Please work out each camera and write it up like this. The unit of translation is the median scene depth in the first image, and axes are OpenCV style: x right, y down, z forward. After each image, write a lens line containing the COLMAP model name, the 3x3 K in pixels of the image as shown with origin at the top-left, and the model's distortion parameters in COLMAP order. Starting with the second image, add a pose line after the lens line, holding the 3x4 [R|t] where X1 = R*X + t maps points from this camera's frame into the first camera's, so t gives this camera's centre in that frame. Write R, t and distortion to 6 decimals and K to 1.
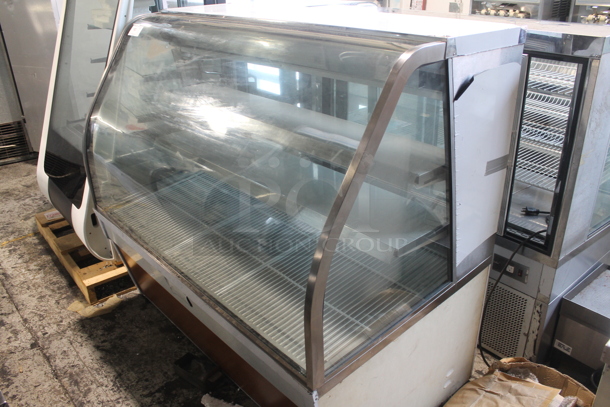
lens RADIAL K [[516.4, 0, 303.5], [0, 516.4, 202.4], [0, 0, 1]] dist [-0.126495, 0.077830]
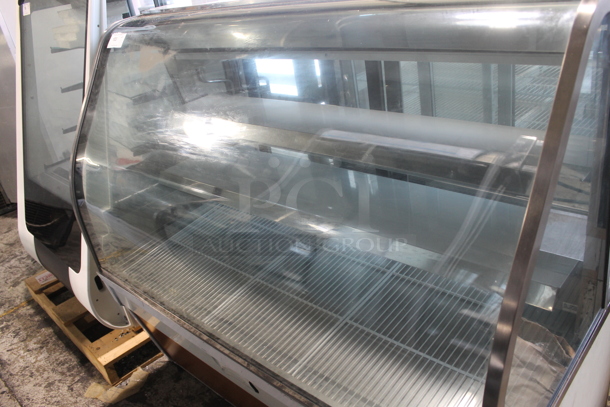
lens RADIAL K [[516.4, 0, 307.9], [0, 516.4, 202.0], [0, 0, 1]] dist [-0.126495, 0.077830]
pose [[0.986678, -0.159299, 0.033014, -0.101443], [0.159182, 0.987230, 0.006163, -0.051529], [-0.033575, -0.000826, 0.999436, 0.204959]]
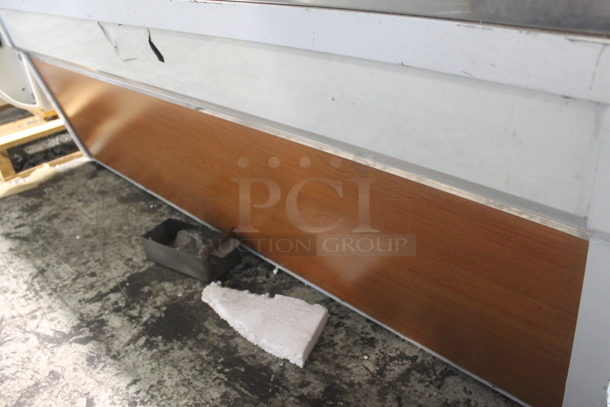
lens RADIAL K [[516.4, 0, 307.2], [0, 516.4, 201.6], [0, 0, 1]] dist [-0.126495, 0.077830]
pose [[0.996387, -0.079552, 0.029736, -0.096681], [0.077094, 0.994105, 0.076236, 0.239989], [-0.035625, -0.073668, 0.996646, 0.455204]]
